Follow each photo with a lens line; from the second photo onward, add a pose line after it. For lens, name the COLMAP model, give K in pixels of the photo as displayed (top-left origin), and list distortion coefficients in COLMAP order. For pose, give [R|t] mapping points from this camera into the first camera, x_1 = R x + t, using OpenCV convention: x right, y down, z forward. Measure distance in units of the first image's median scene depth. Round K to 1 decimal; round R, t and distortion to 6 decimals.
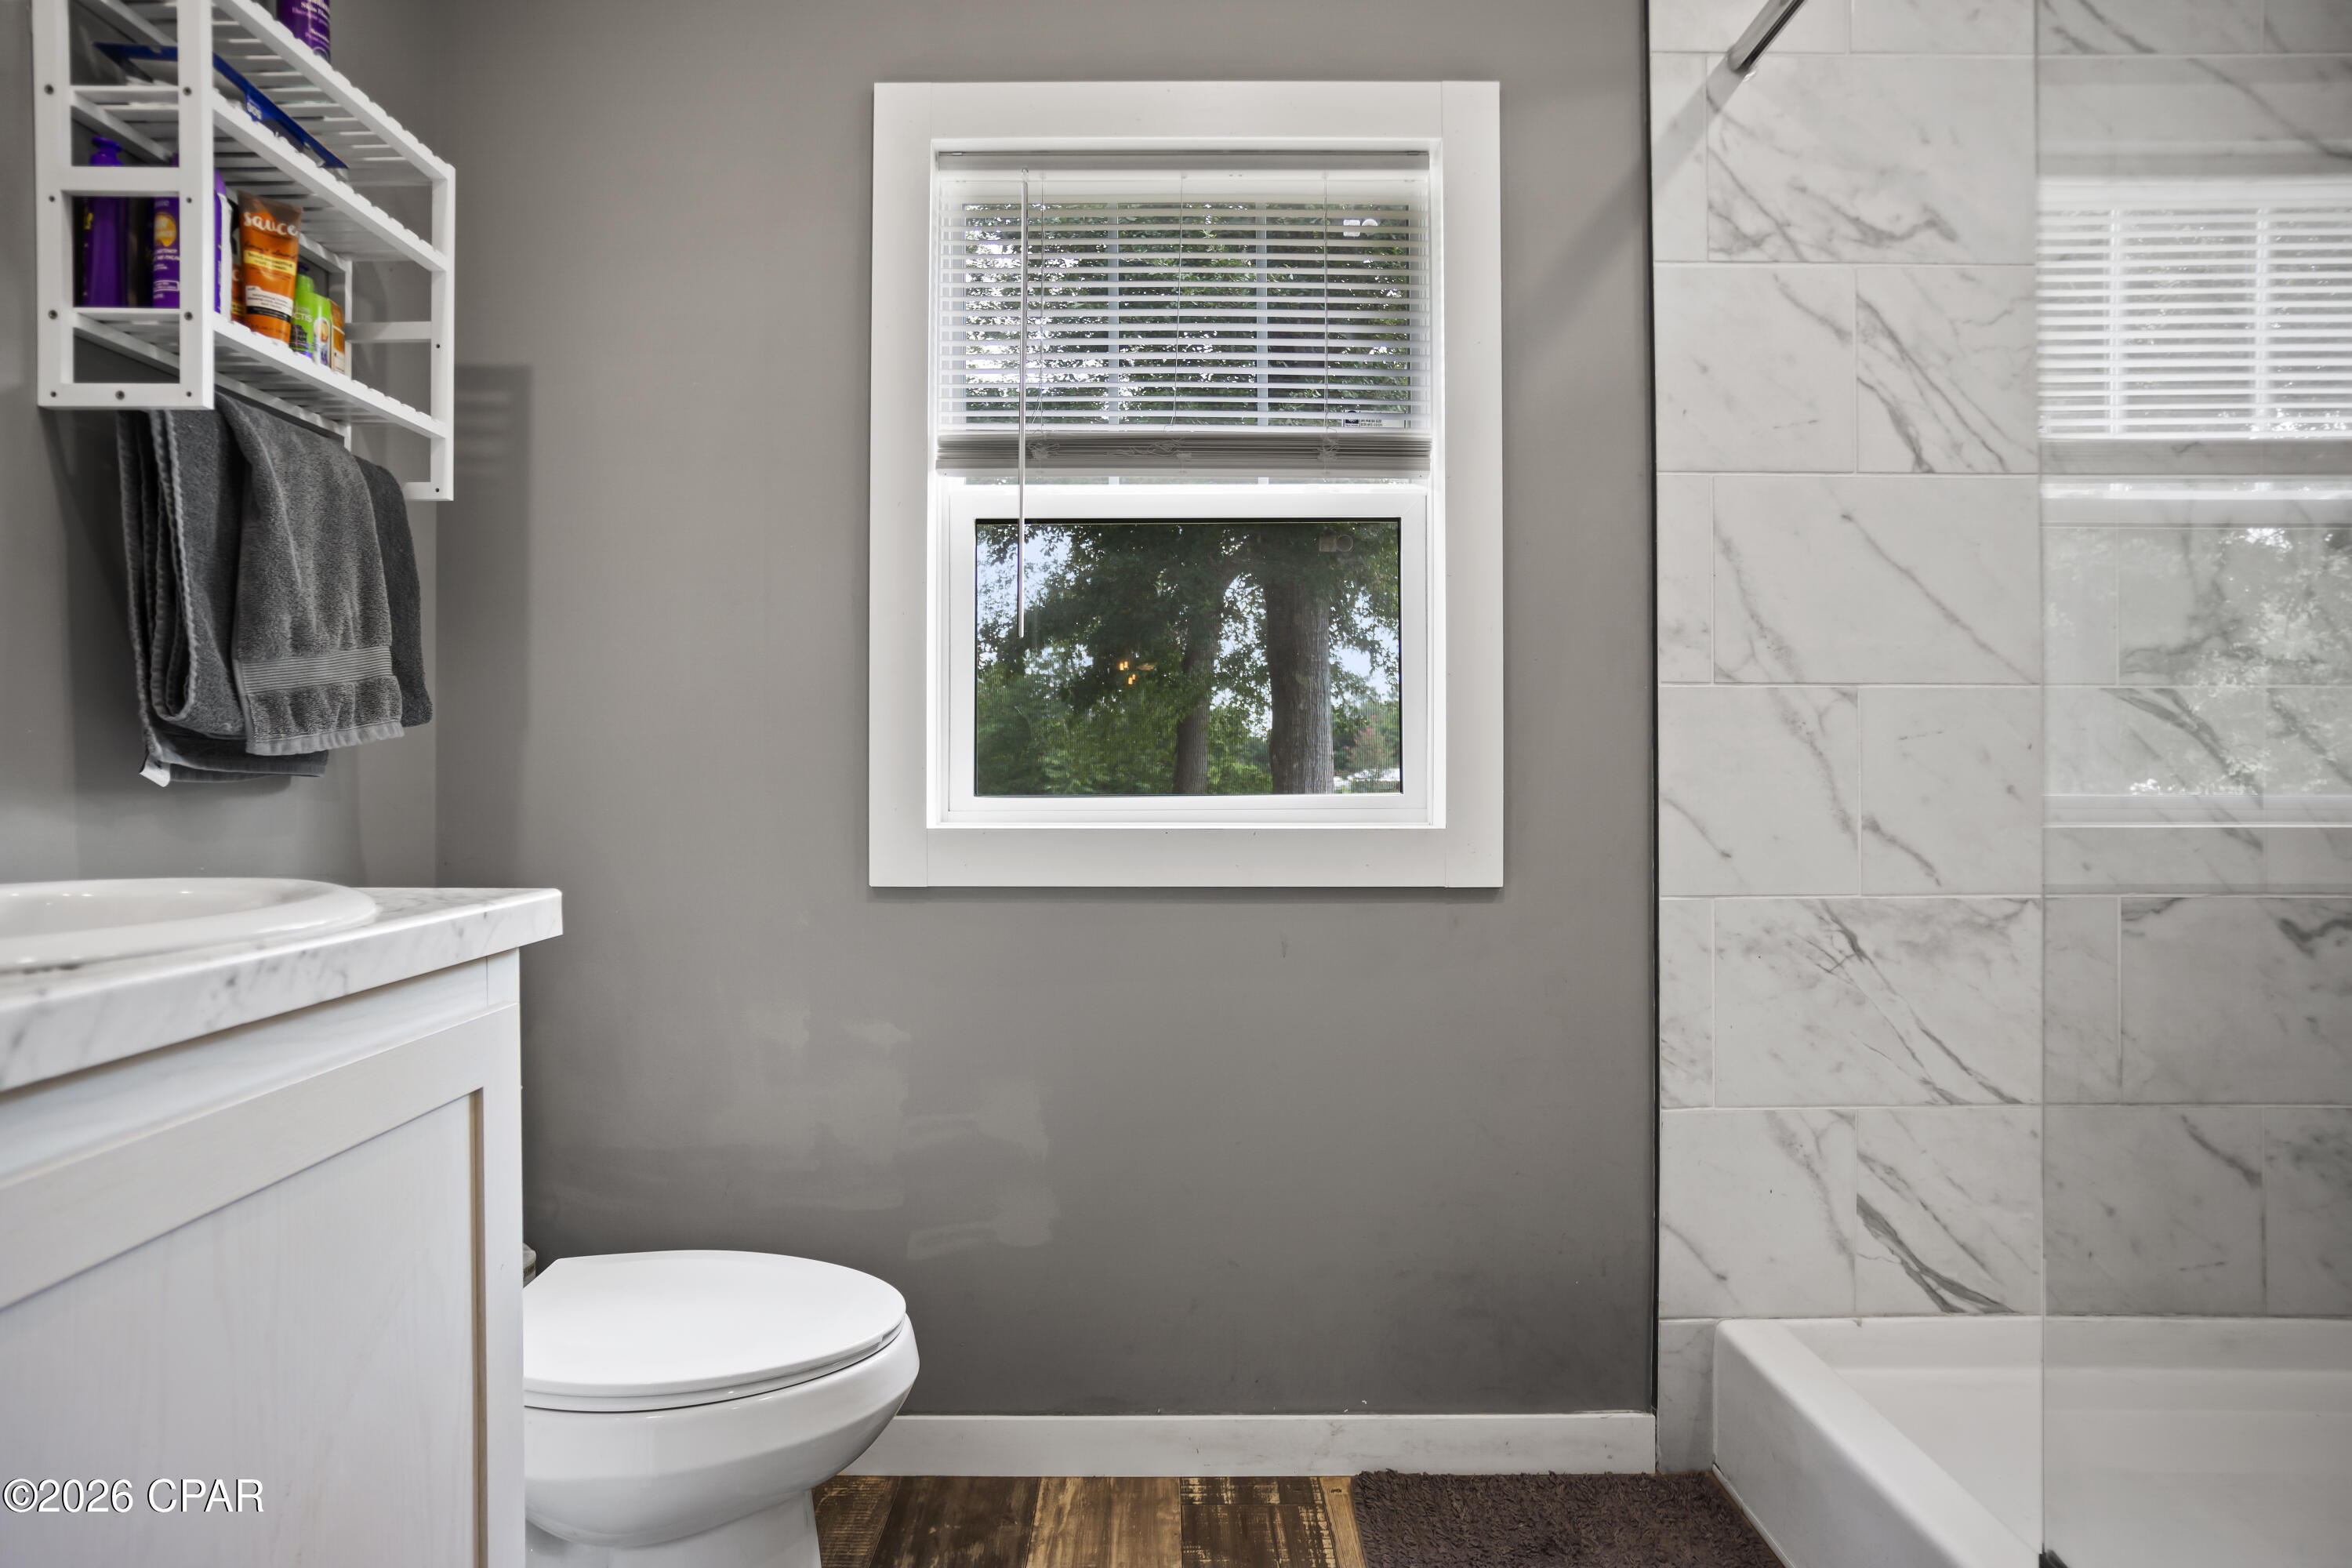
lens RADIAL K [[1295.2, 0, 1154.8], [0, 1295.2, 780.5], [0, 0, 1]] dist [-0.058611, 0.040193]
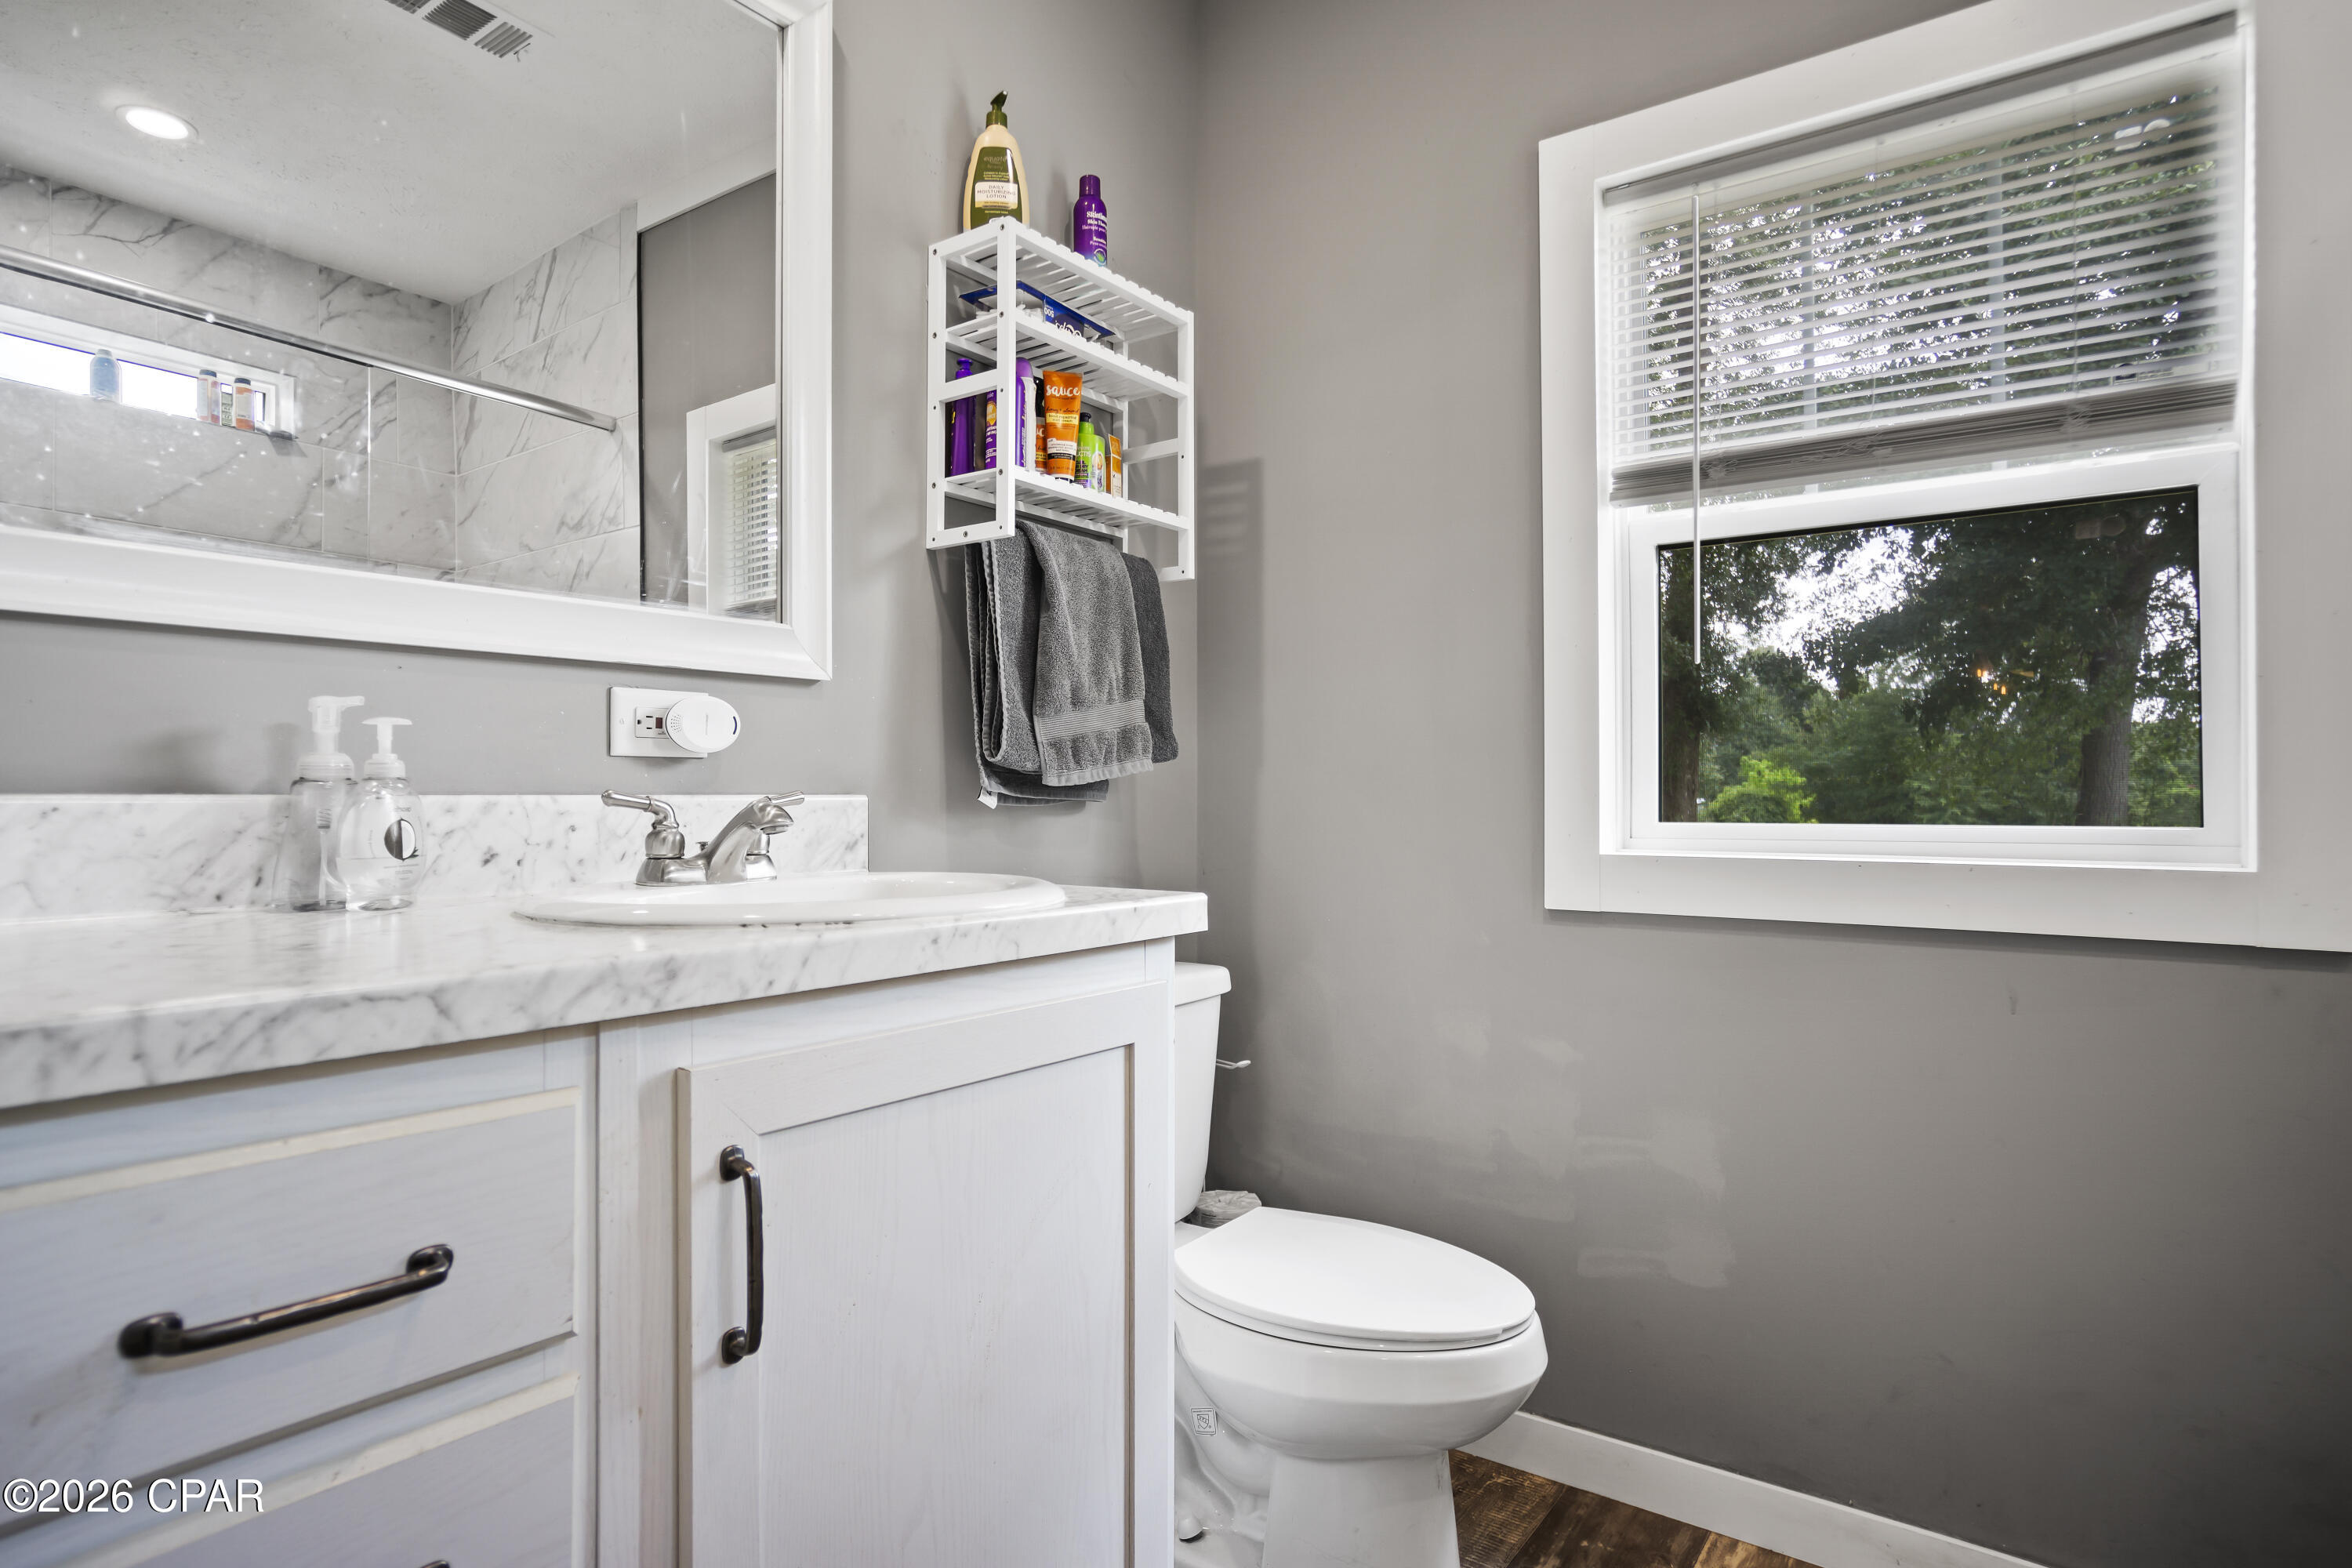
lens RADIAL K [[1295.2, 0, 1169.0], [0, 1295.2, 795.4], [0, 0, 1]] dist [-0.058611, 0.040193]
pose [[0.802413, 0.000810, -0.596769, 0.173744], [-0.005899, 0.999961, -0.006574, -0.000971], [0.596740, 0.008795, 0.802386, -0.020198]]
